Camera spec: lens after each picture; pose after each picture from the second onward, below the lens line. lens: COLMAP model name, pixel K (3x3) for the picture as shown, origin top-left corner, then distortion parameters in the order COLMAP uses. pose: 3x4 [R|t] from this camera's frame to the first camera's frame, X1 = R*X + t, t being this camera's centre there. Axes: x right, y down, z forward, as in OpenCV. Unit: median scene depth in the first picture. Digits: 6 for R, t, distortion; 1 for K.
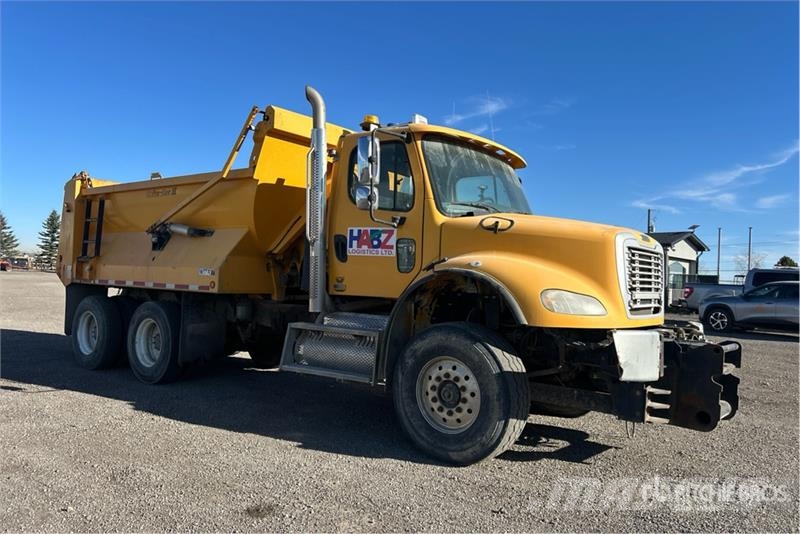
lens RADIAL K [[612.2, 0, 400.0], [0, 612.2, 267.0], [0, 0, 1]] dist [0.133582, -0.279921]
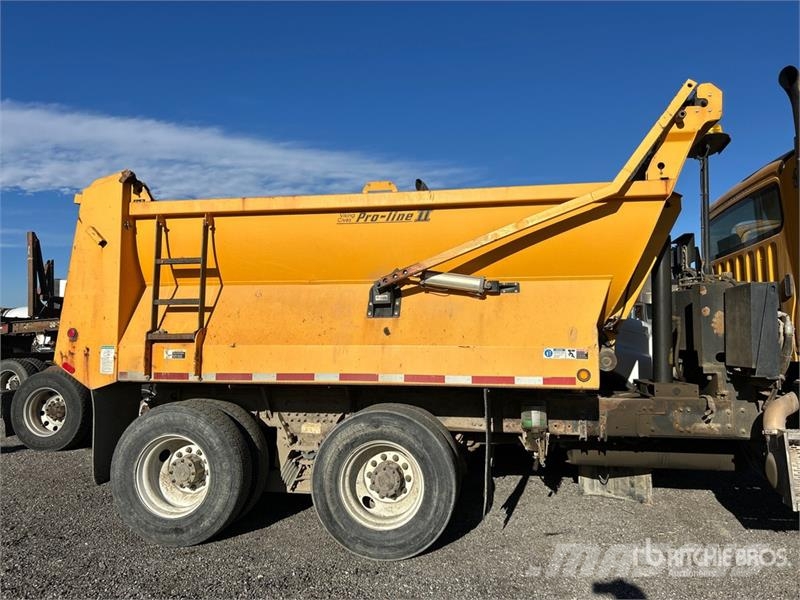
lens RADIAL K [[616.0, 0, 400.0], [0, 616.0, 300.0], [0, 0, 1]] dist [0.100053, -0.190378]
pose [[0.887290, -0.014646, 0.460980, -0.857797], [0.024476, 0.999582, -0.015355, -0.044711], [-0.460562, 0.024907, 0.887278, 0.648133]]
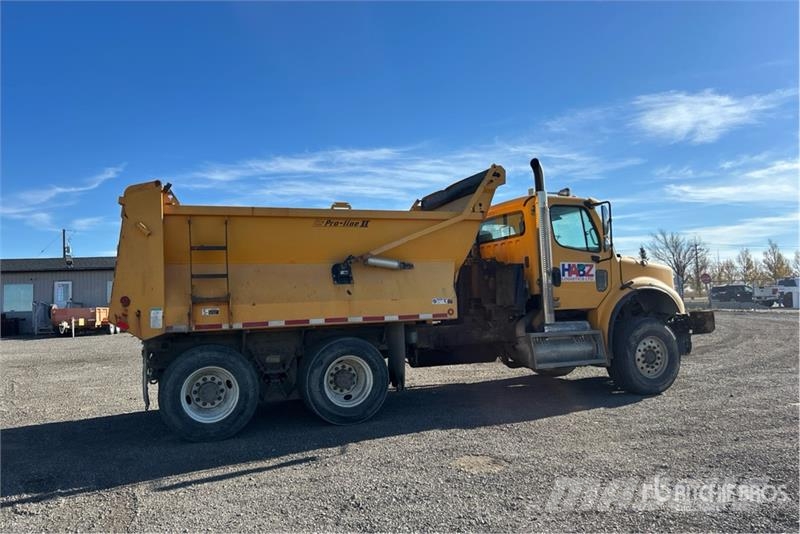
lens RADIAL K [[612.2, 0, 400.0], [0, 612.2, 267.0], [0, 0, 1]] dist [0.133582, -0.279921]
pose [[0.500568, -0.021667, 0.865426, -1.554061], [0.027986, 0.999569, 0.008838, -0.078033], [-0.865245, 0.019796, 0.500959, 0.602903]]
